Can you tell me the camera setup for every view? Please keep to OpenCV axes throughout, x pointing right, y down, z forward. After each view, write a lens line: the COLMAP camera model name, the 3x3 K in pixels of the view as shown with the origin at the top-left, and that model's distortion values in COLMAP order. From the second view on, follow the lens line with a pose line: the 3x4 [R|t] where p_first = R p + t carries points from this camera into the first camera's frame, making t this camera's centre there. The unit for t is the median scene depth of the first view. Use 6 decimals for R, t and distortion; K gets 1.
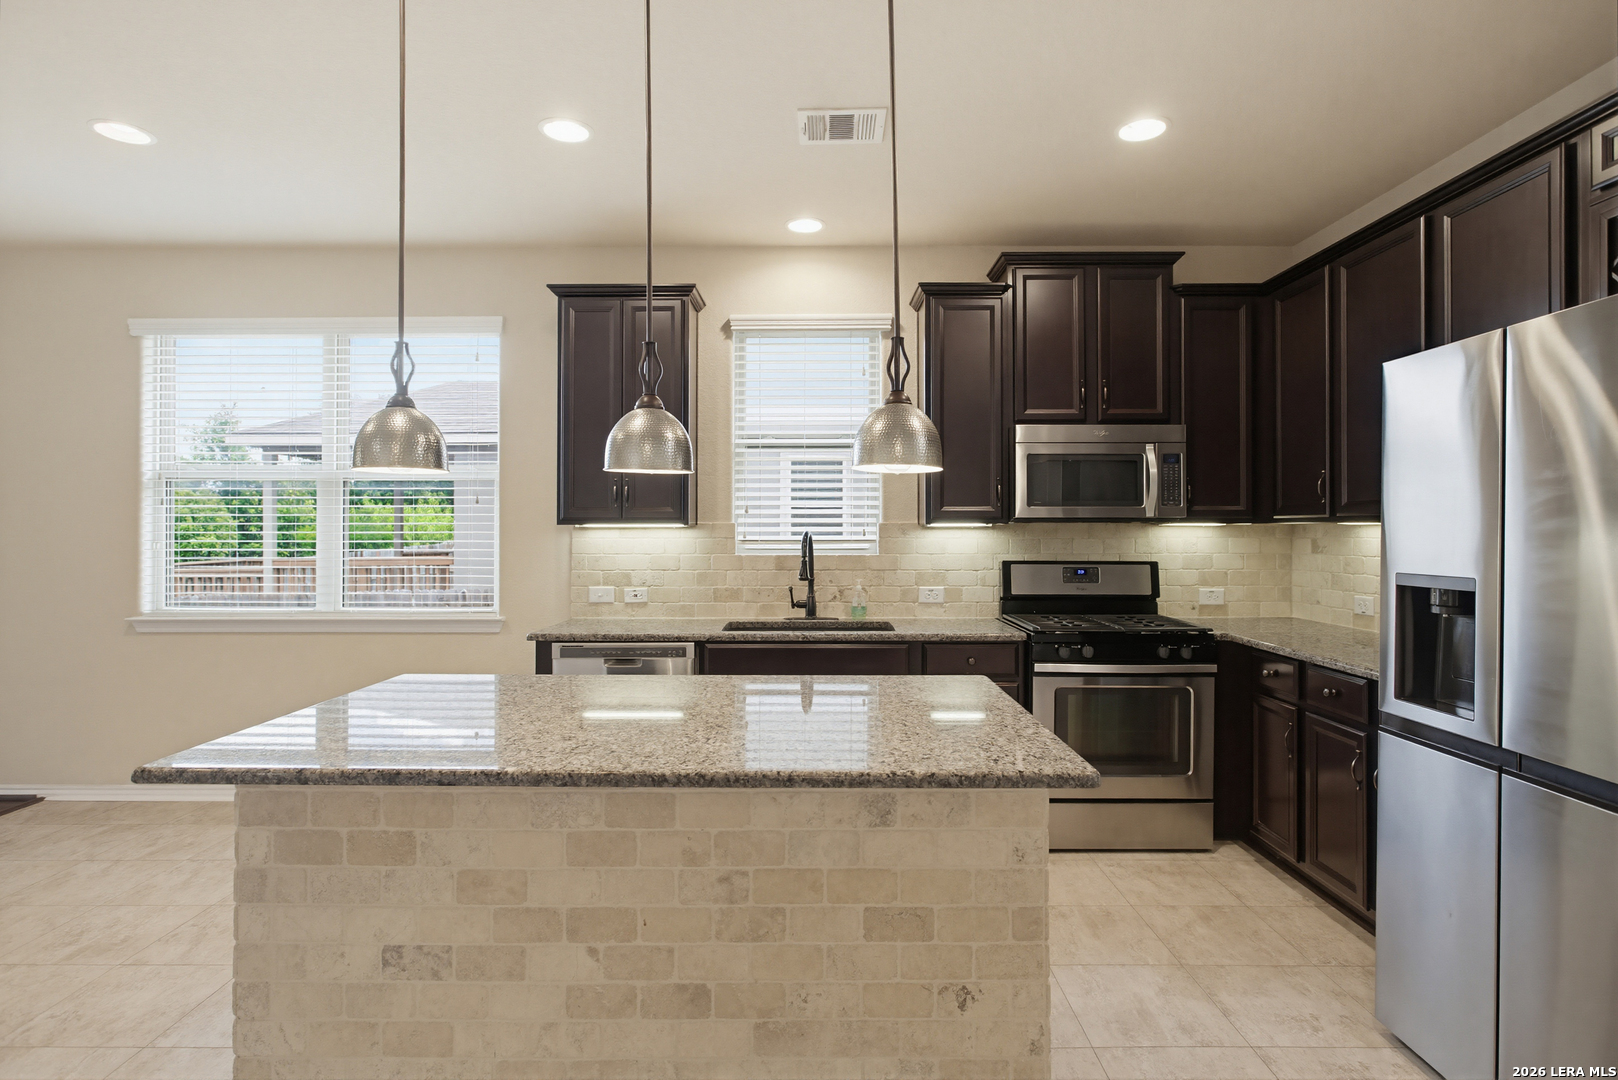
lens RADIAL K [[837.2, 0, 812.7], [0, 837.2, 527.8], [0, 0, 1]] dist [-0.010969, 0.000009]
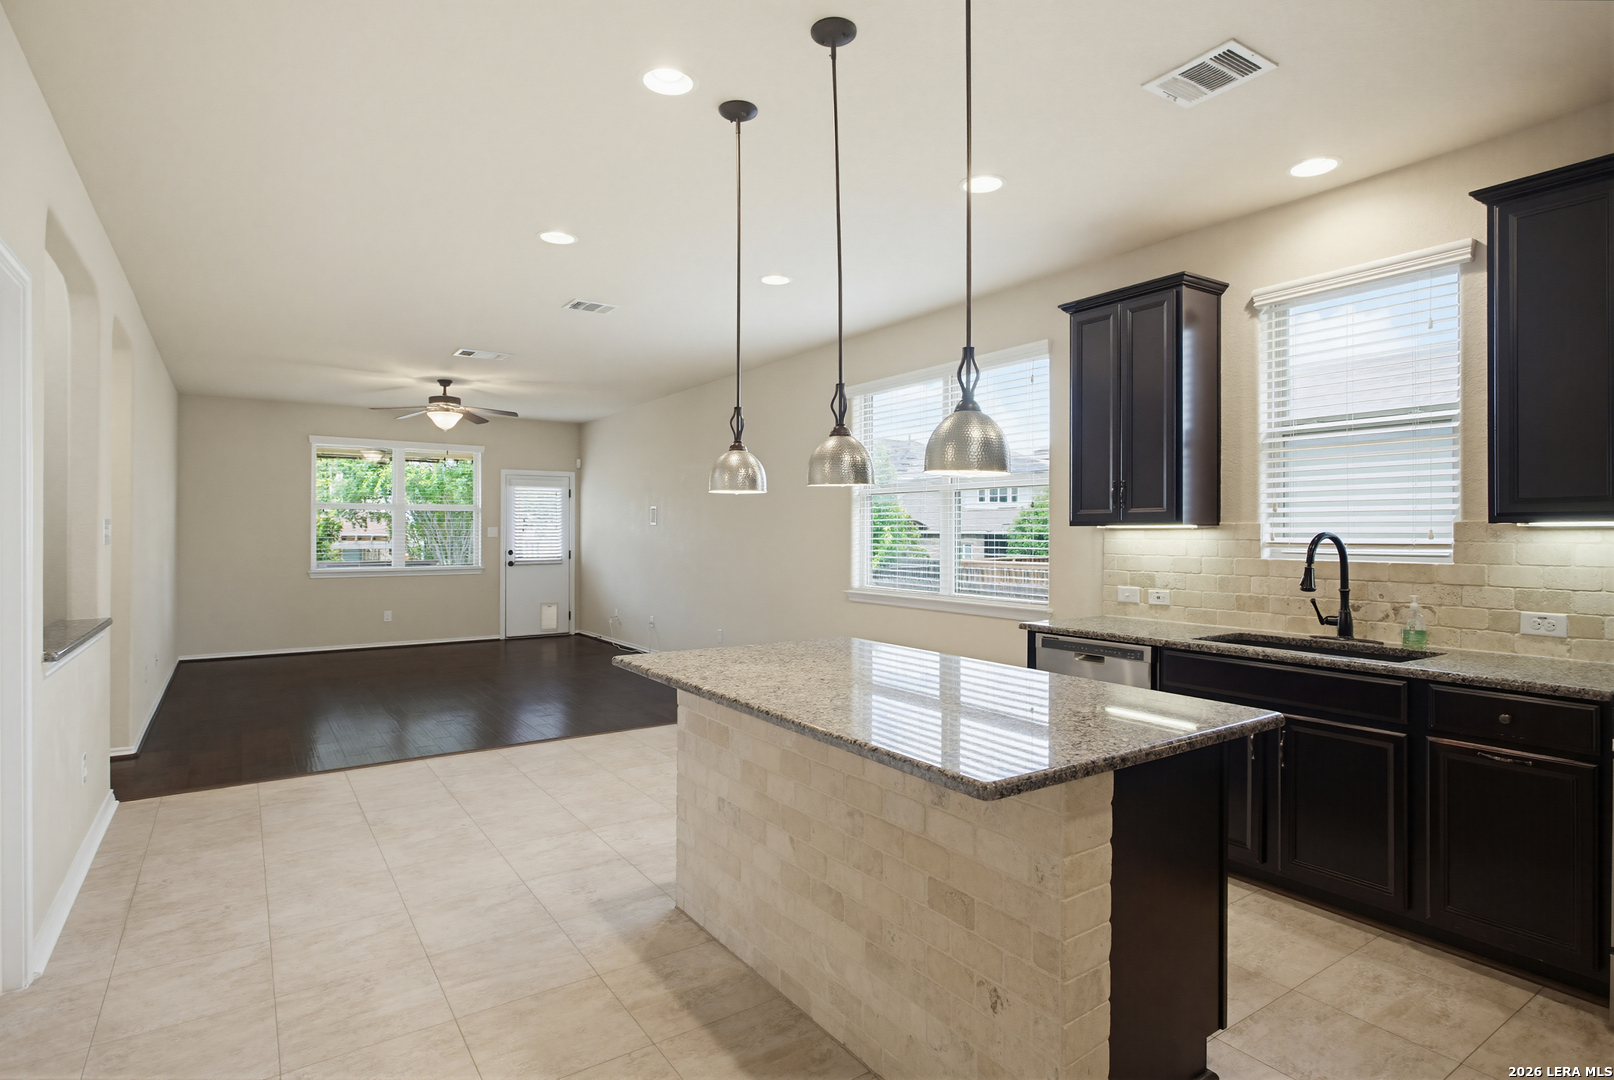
lens RADIAL K [[835.1, 0, 807.7], [0, 835.1, 531.7], [0, 0, 1]] dist [-0.010969, 0.000009]
pose [[0.562359, 0.000759, -0.826893, 0.411378], [0.001913, 0.999996, 0.002219, 0.000337], [0.826891, -0.002829, 0.562355, 0.120202]]
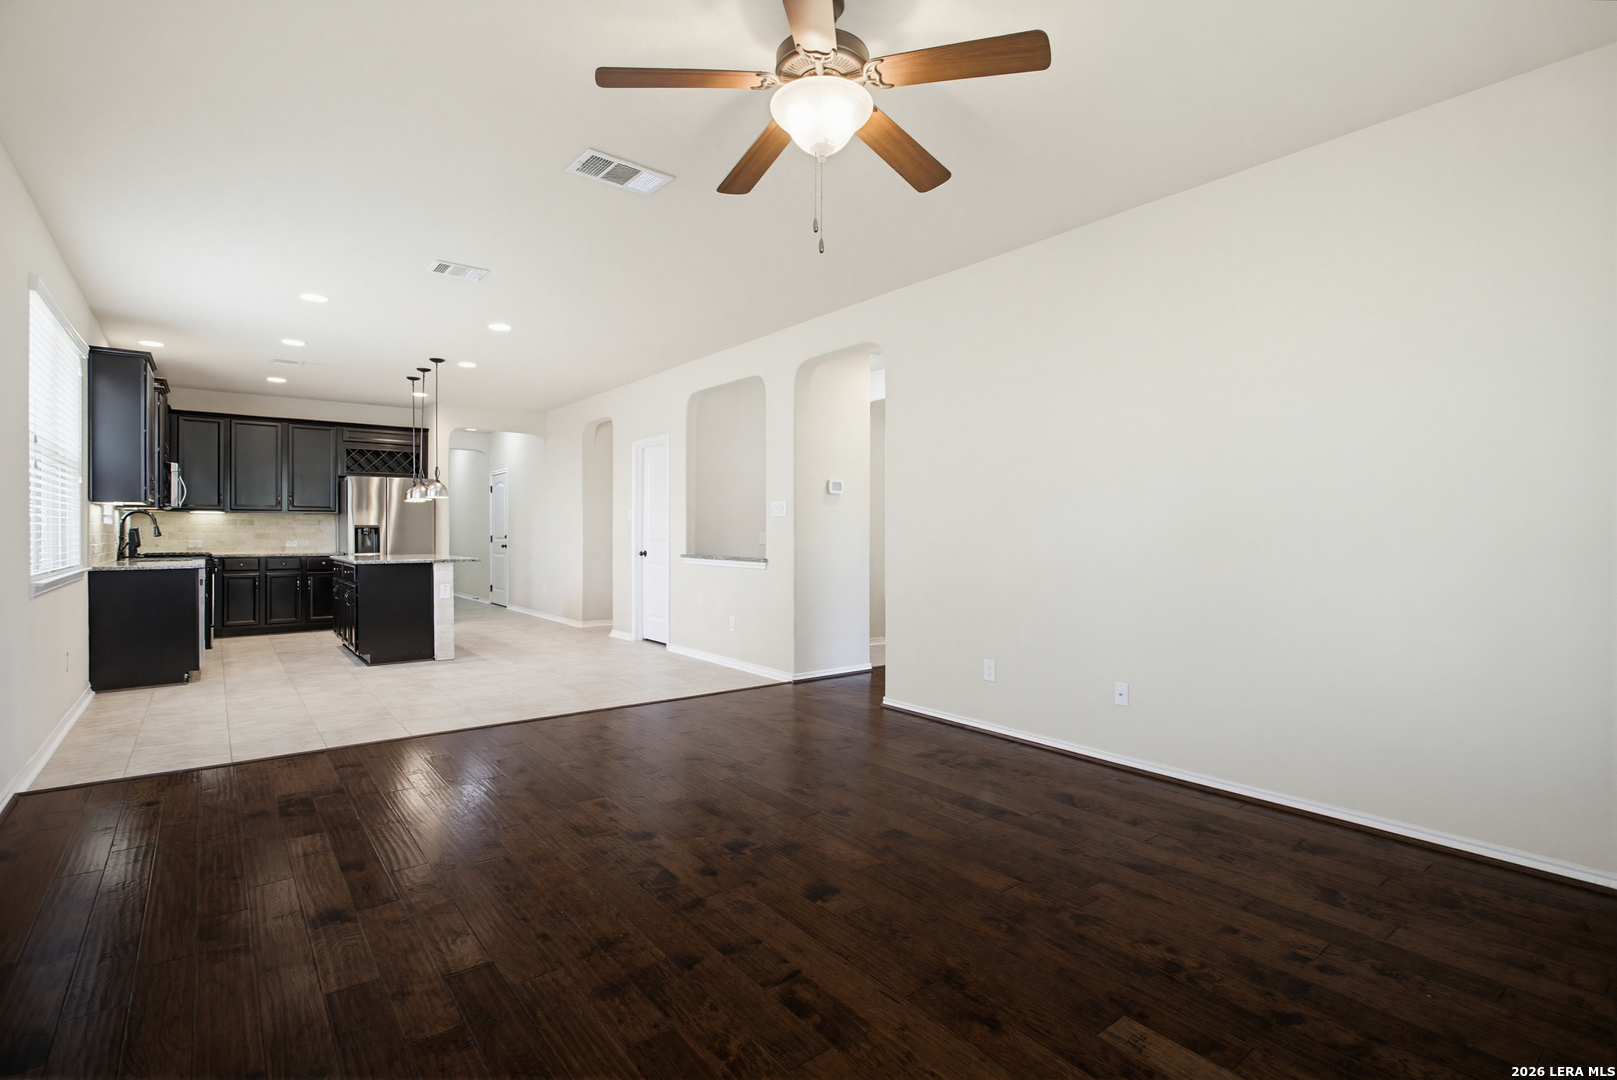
lens RADIAL K [[760.9, 0, 803.7], [0, 760.9, 536.3], [0, 0, 1]] dist [-0.011390, 0.003658]
pose [[-0.612939, -0.005011, 0.790114, -2.306183], [-0.003117, 0.999987, 0.003924, 0.053268], [-0.790124, -0.000057, -0.612947, 0.927137]]
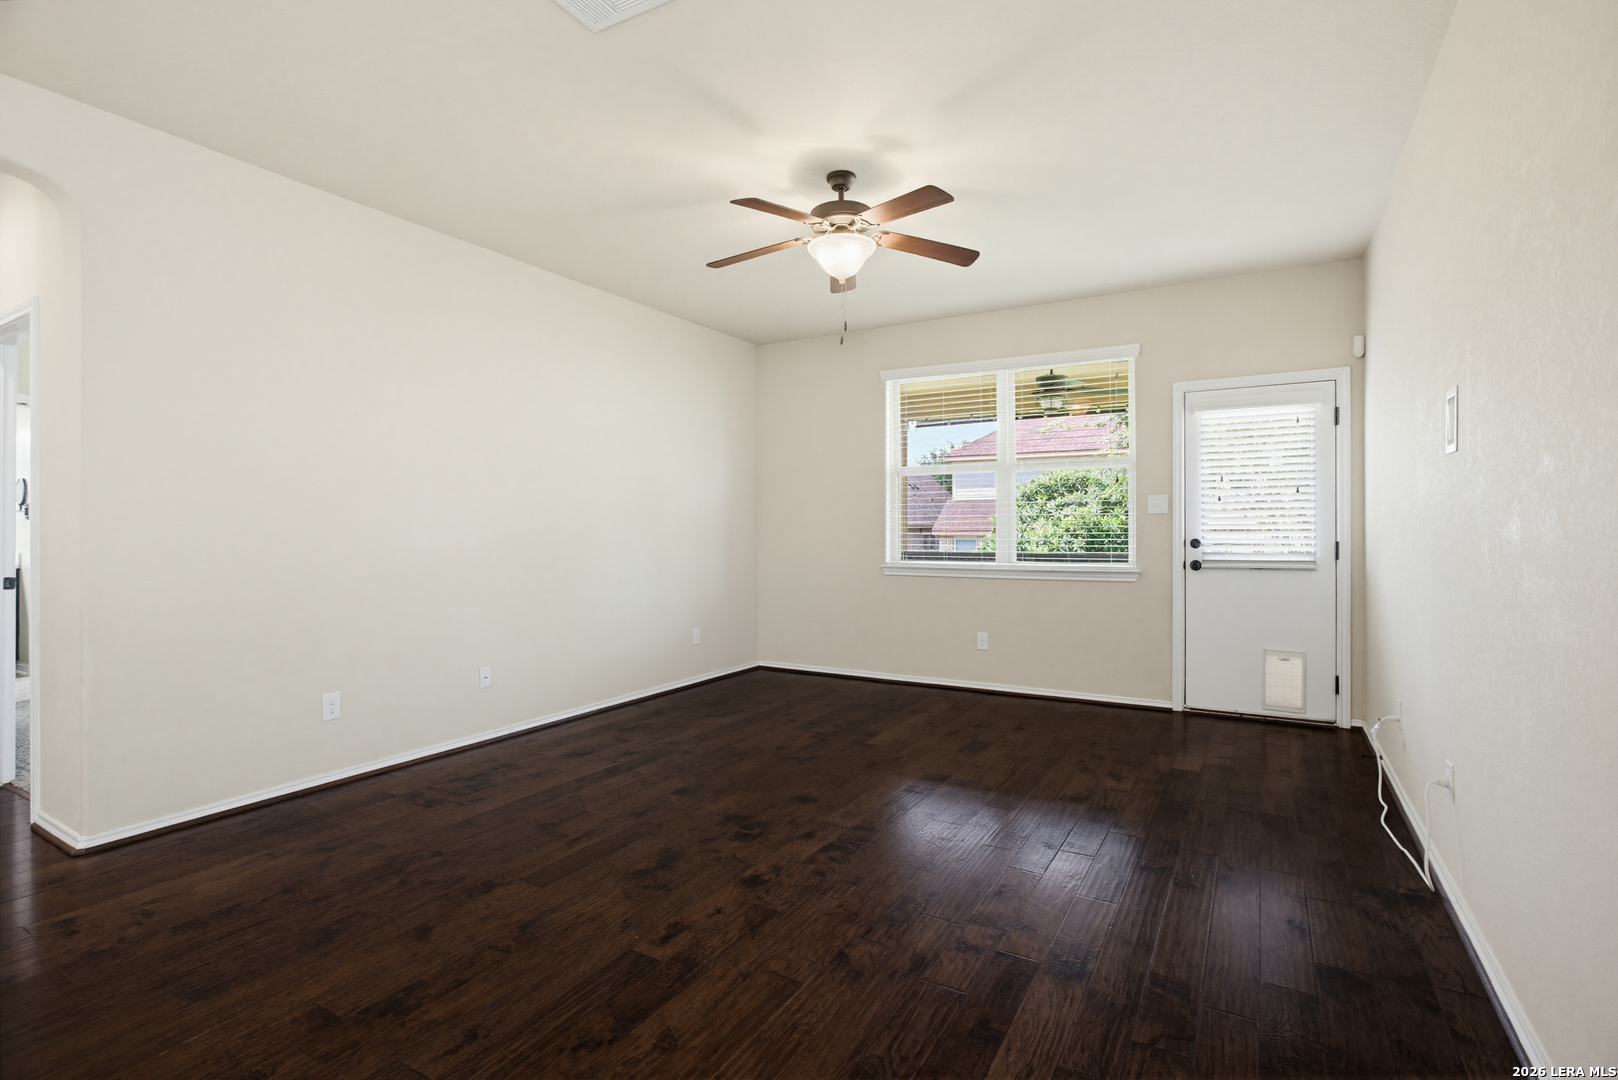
lens RADIAL K [[761.4, 0, 825.0], [0, 761.4, 529.0], [0, 0, 1]] dist [-0.011390, 0.003658]
pose [[-0.499454, 0.001271, -0.866339, -1.033886], [0.004716, 0.999988, -0.001252, 0.049309], [0.866327, -0.004711, -0.499454, 0.977467]]
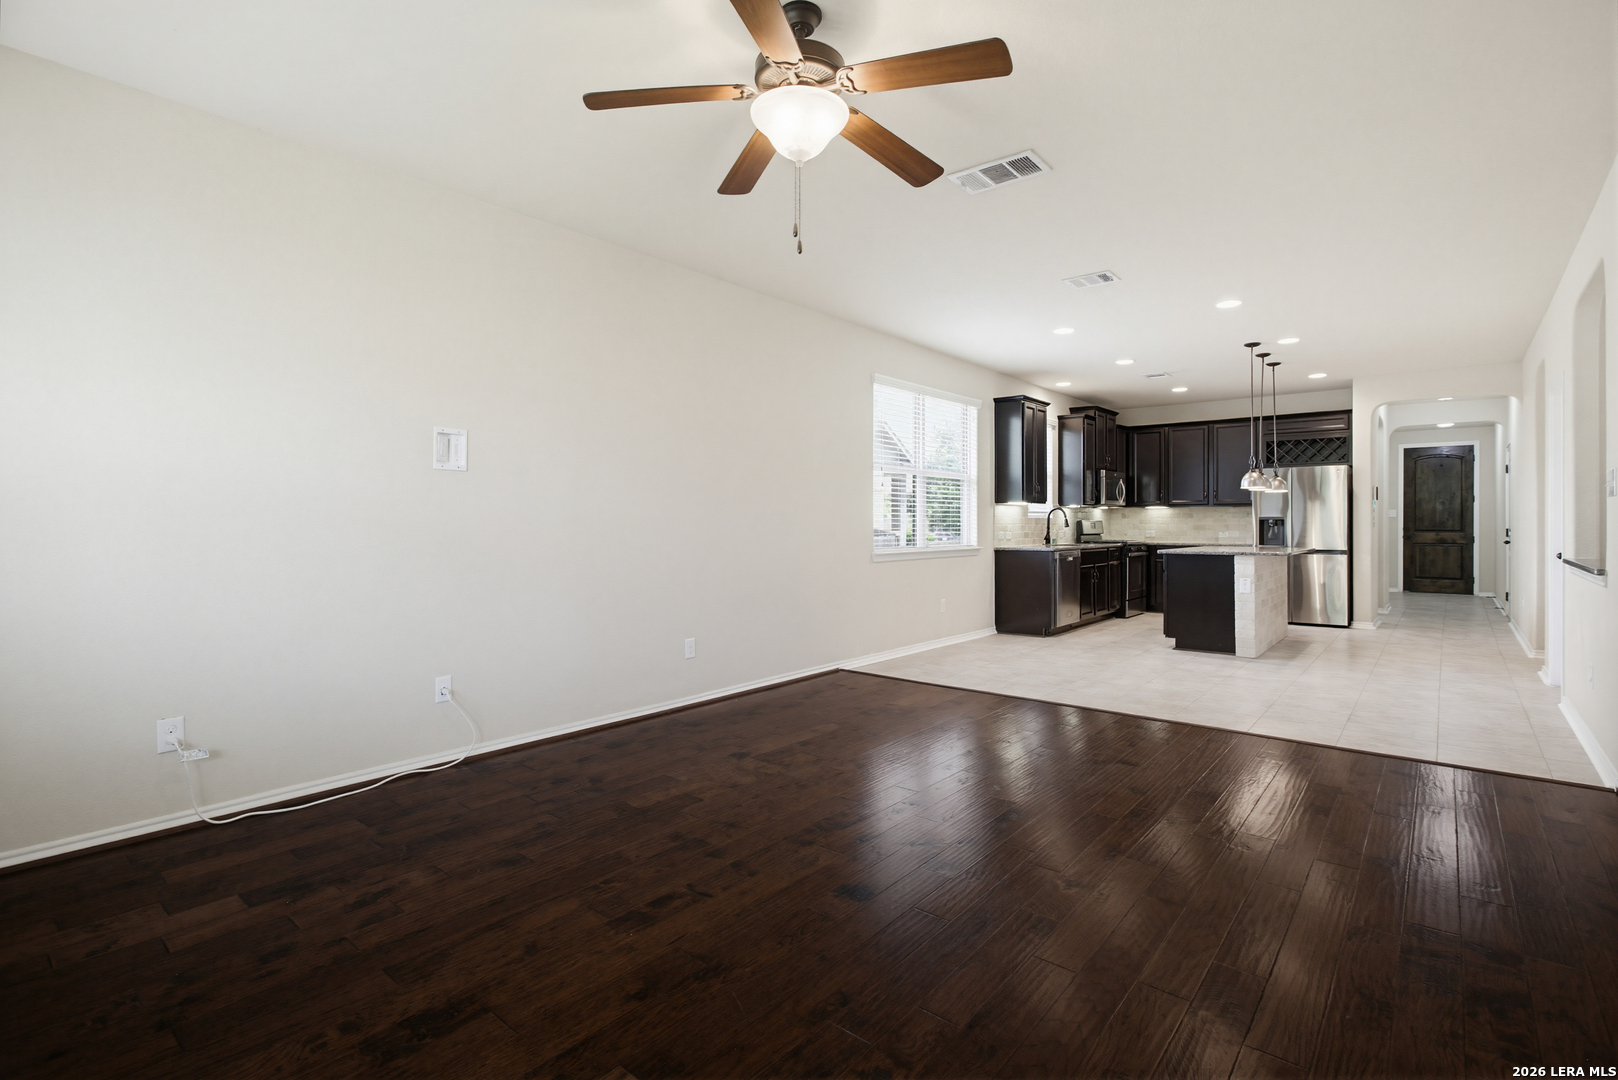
lens RADIAL K [[761.4, 0, 816.6], [0, 761.4, 527.6], [0, 0, 1]] dist [-0.011390, 0.003658]
pose [[0.640924, -0.003616, 0.767596, -2.308178], [-0.002051, 0.999977, 0.006424, 0.052738], [-0.767602, -0.005692, 0.640902, 0.124378]]
